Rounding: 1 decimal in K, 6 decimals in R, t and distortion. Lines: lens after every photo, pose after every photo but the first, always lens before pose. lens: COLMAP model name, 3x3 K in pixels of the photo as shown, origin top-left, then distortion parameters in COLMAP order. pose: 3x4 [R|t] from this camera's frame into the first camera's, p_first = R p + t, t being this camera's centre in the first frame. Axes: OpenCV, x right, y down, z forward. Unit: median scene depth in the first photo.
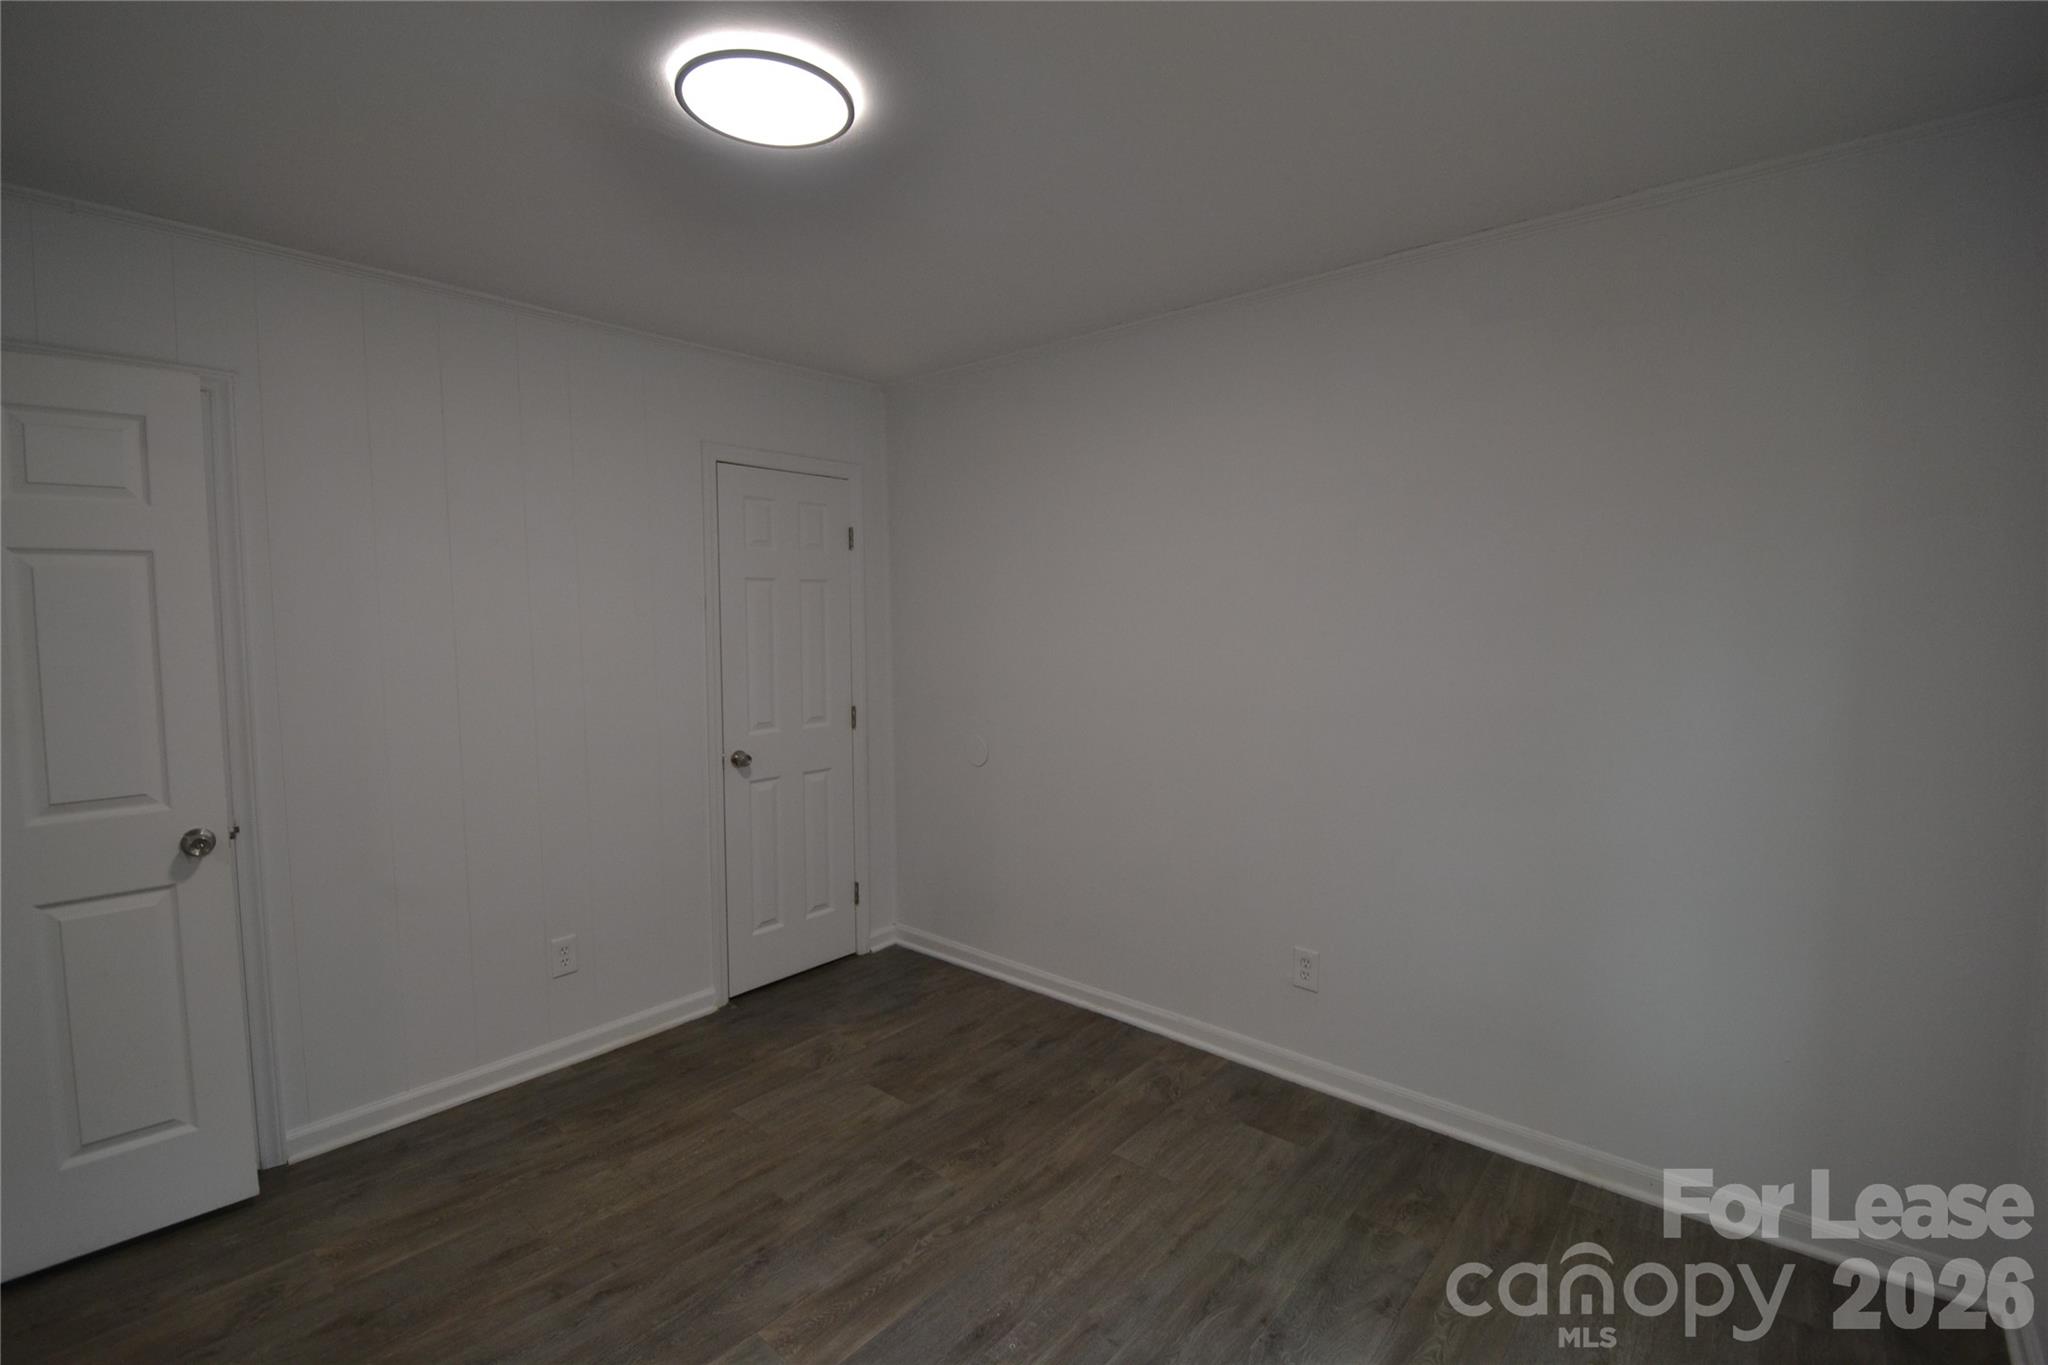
lens RADIAL K [[911.1, 0, 1030.2], [0, 911.1, 662.2], [0, 0, 1]] dist [0.018082, -0.024365]
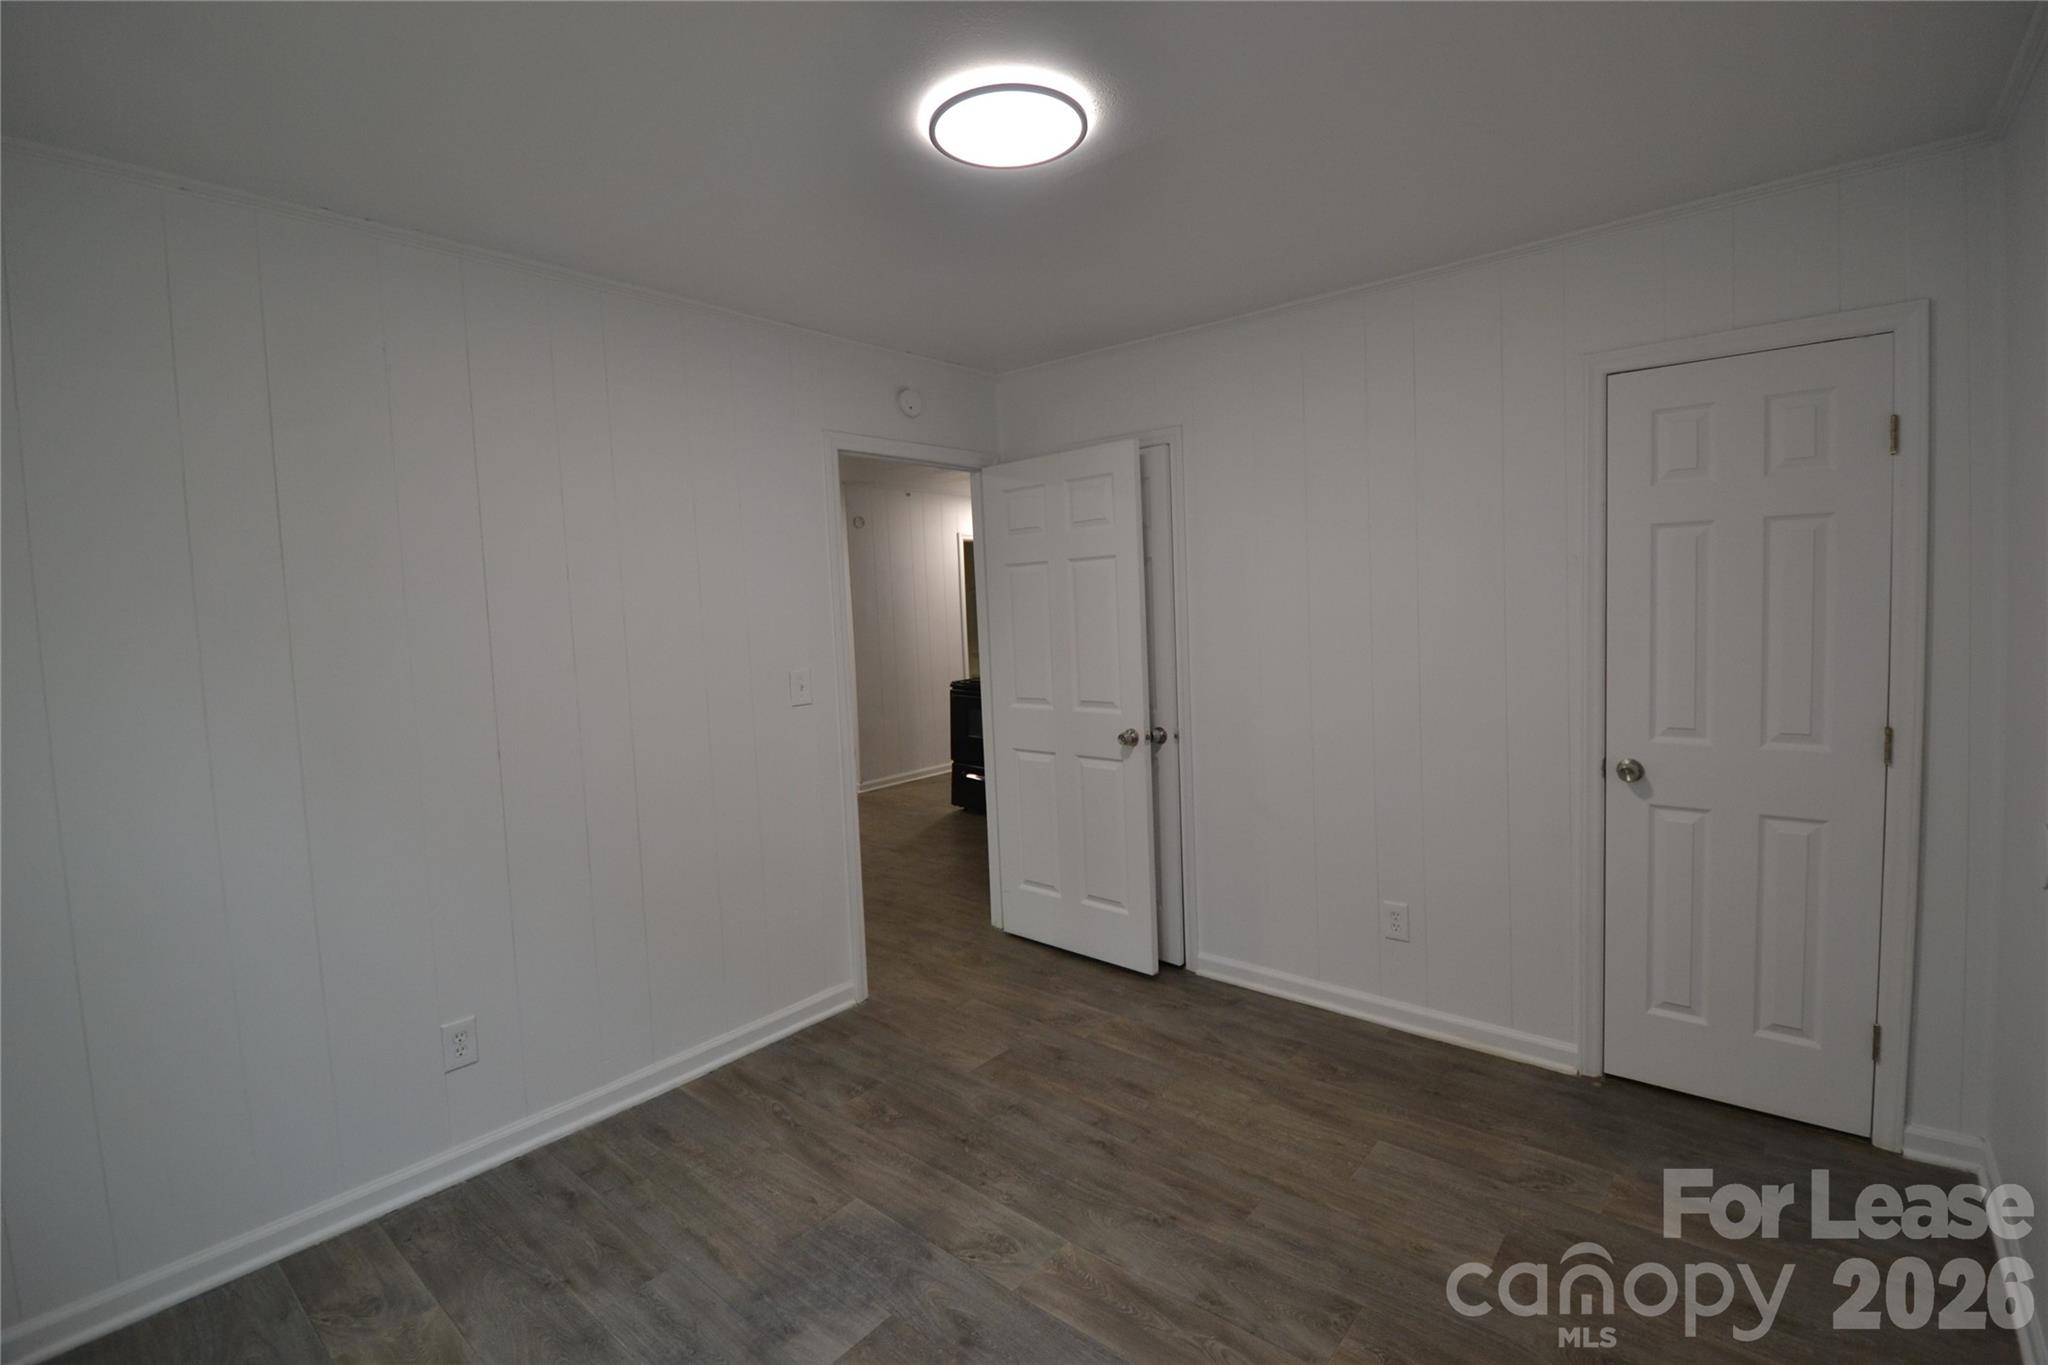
lens RADIAL K [[911.1, 0, 1024.9], [0, 911.1, 618.0], [0, 0, 1]] dist [0.001866, -0.010986]
pose [[0.002016, 0.027280, -0.999626, 0.628100], [-0.015801, 0.999504, 0.027245, -0.046206], [0.999873, 0.015741, 0.002446, 0.735259]]
